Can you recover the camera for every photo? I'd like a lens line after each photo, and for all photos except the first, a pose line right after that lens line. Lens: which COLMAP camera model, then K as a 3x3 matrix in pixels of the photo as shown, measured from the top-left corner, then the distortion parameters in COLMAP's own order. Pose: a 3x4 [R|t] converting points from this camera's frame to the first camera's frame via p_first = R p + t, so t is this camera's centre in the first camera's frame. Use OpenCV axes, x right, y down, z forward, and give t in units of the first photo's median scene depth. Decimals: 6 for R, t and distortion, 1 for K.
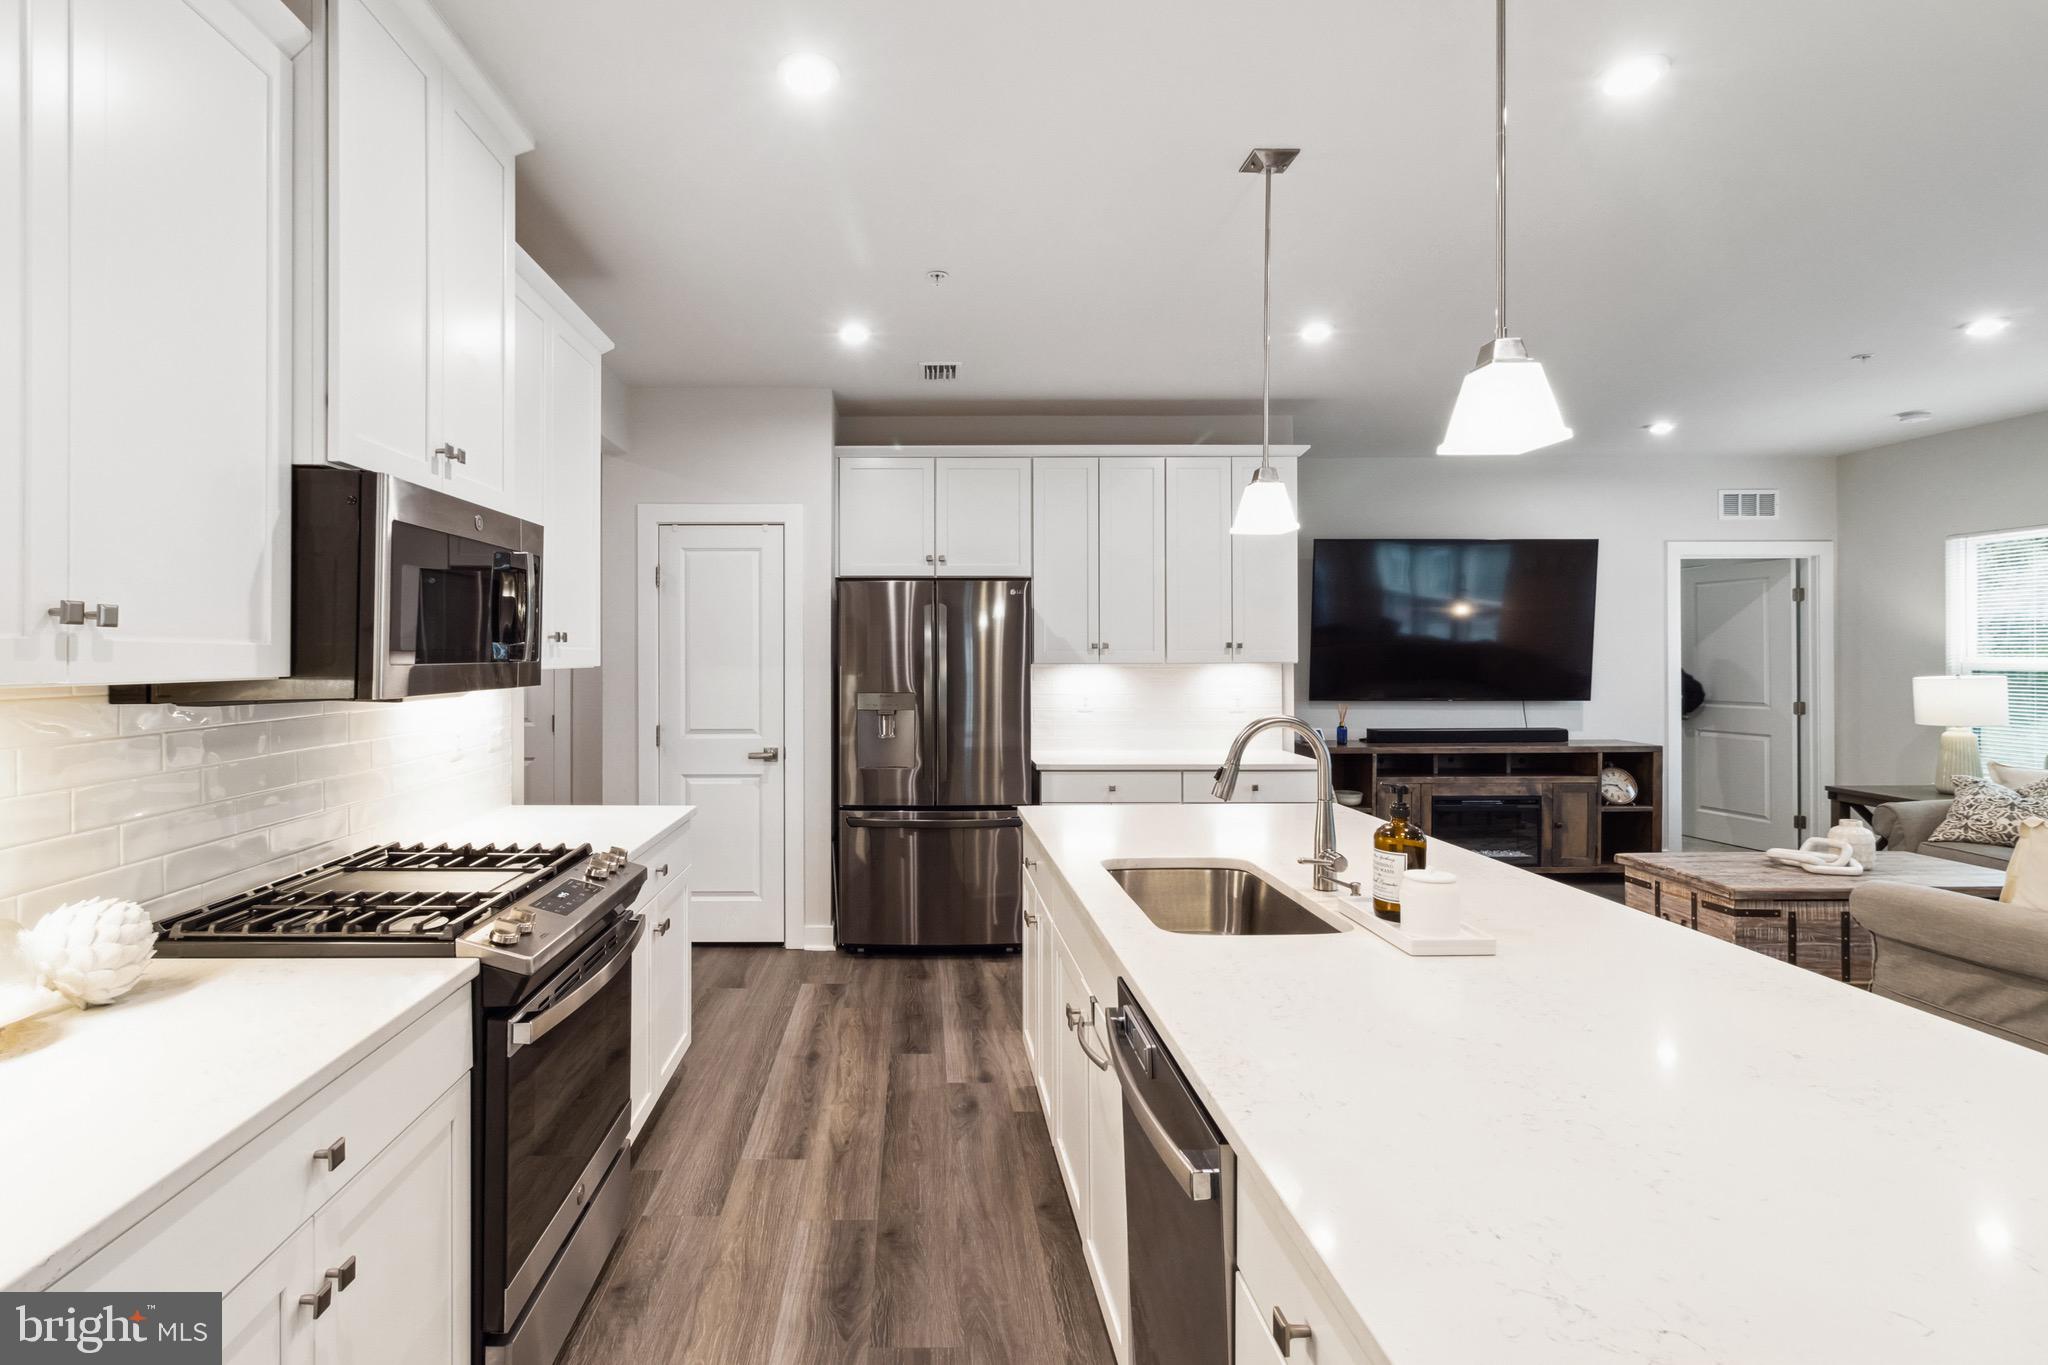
lens RADIAL K [[1013.4, 0, 914.1], [0, 1013.4, 663.0], [0, 0, 1]] dist [-0.001646, -0.001227]
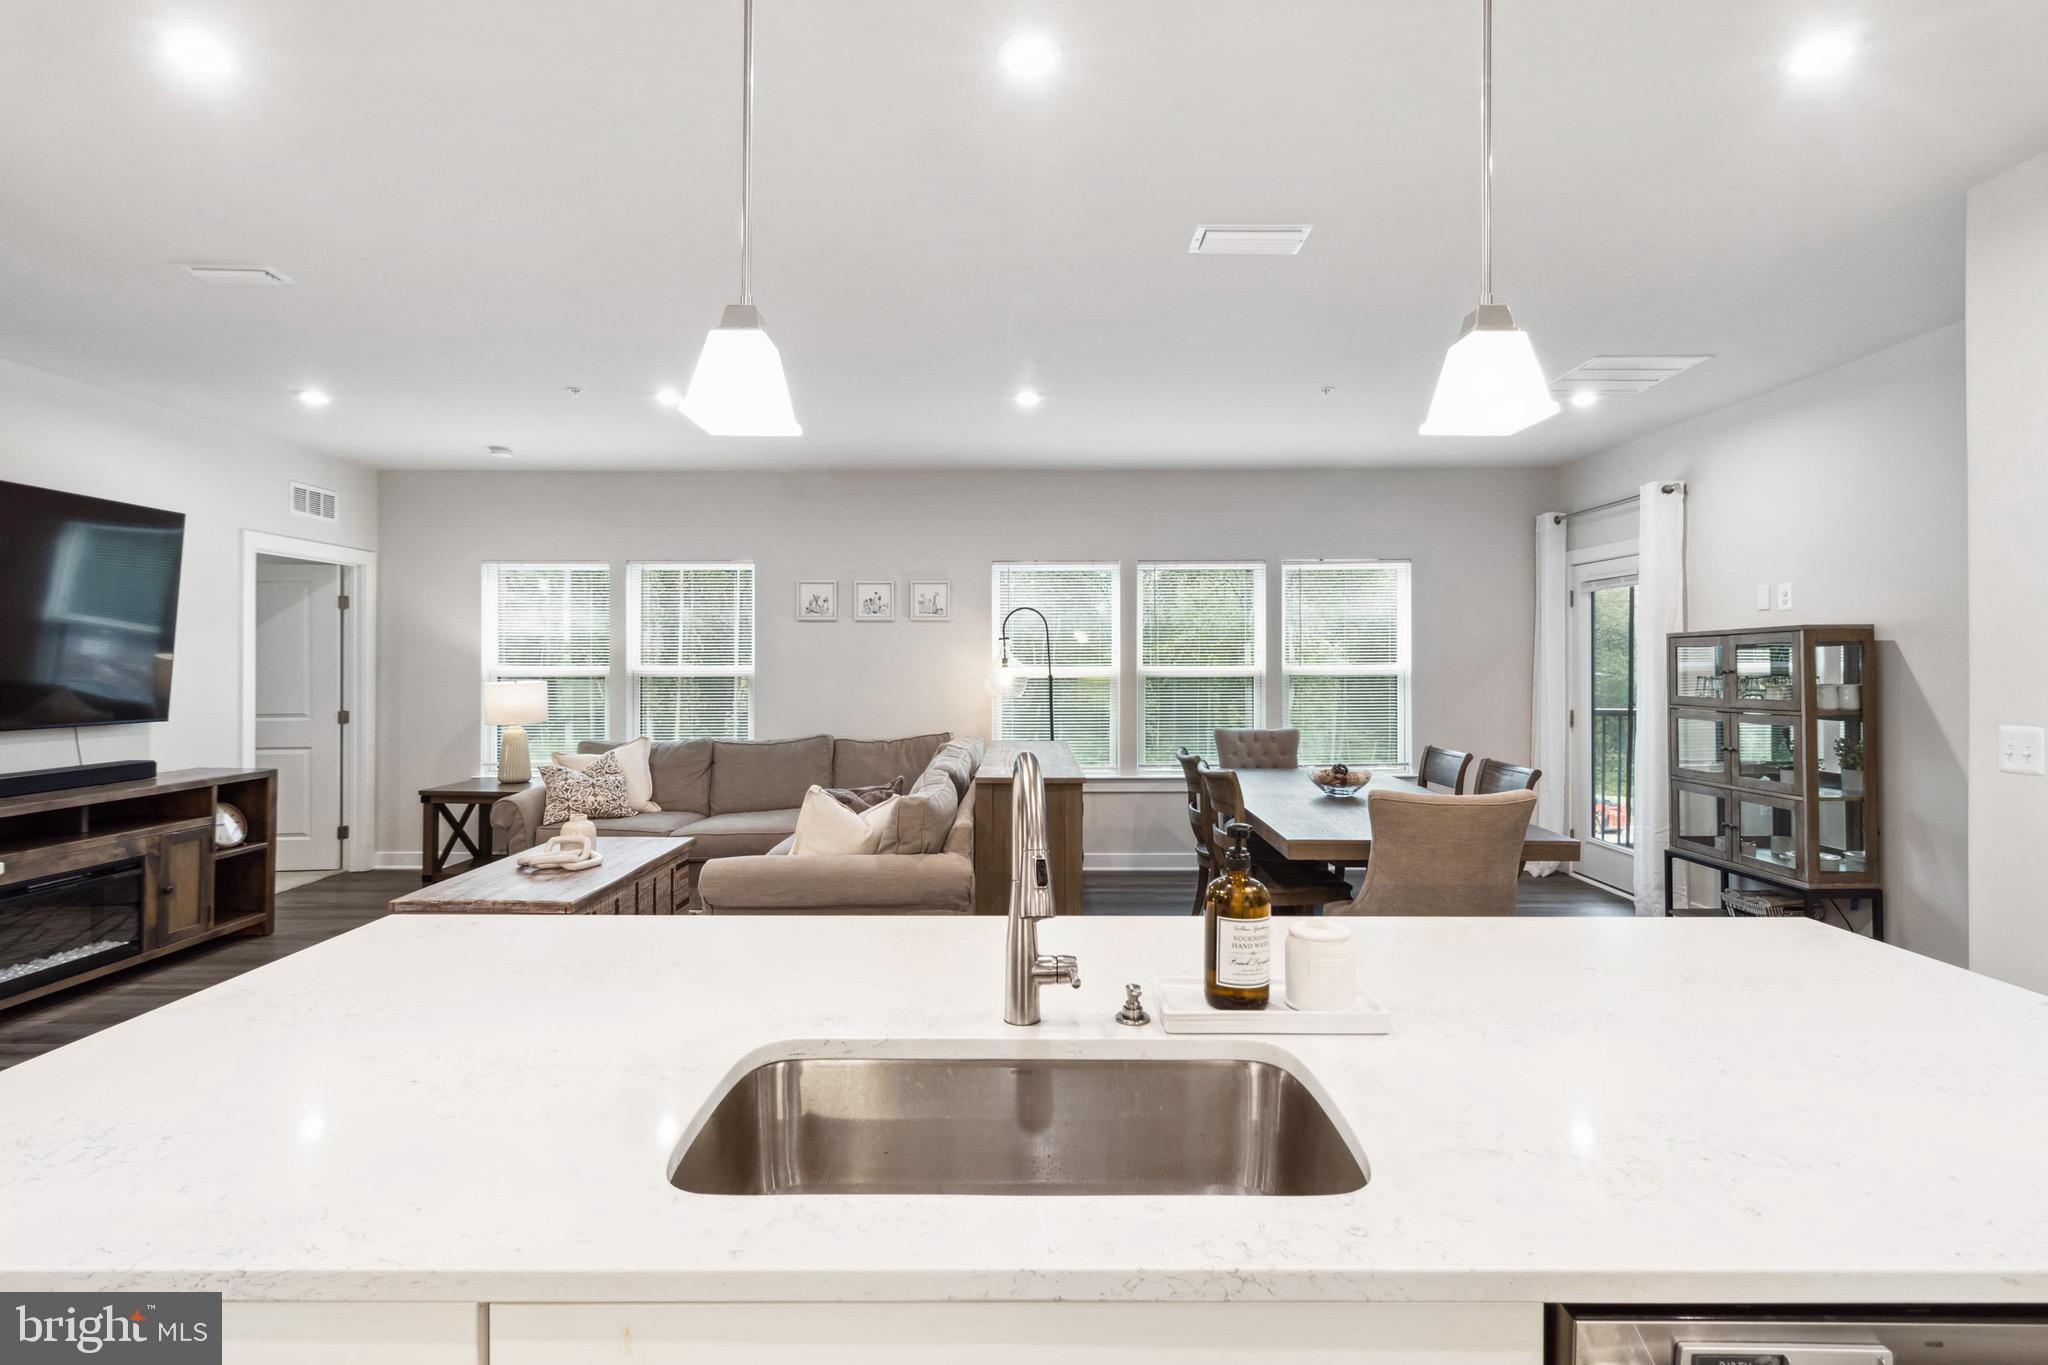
lens RADIAL K [[975.2, 0, 1031.4], [0, 975.2, 653.1], [0, 0, 1]] dist [0.004323, -0.000905]
pose [[0.003107, 0.015534, 0.999875, -0.103623], [0.006426, 0.999858, -0.015553, 0.001544], [-0.999975, 0.006474, 0.003007, 0.455070]]
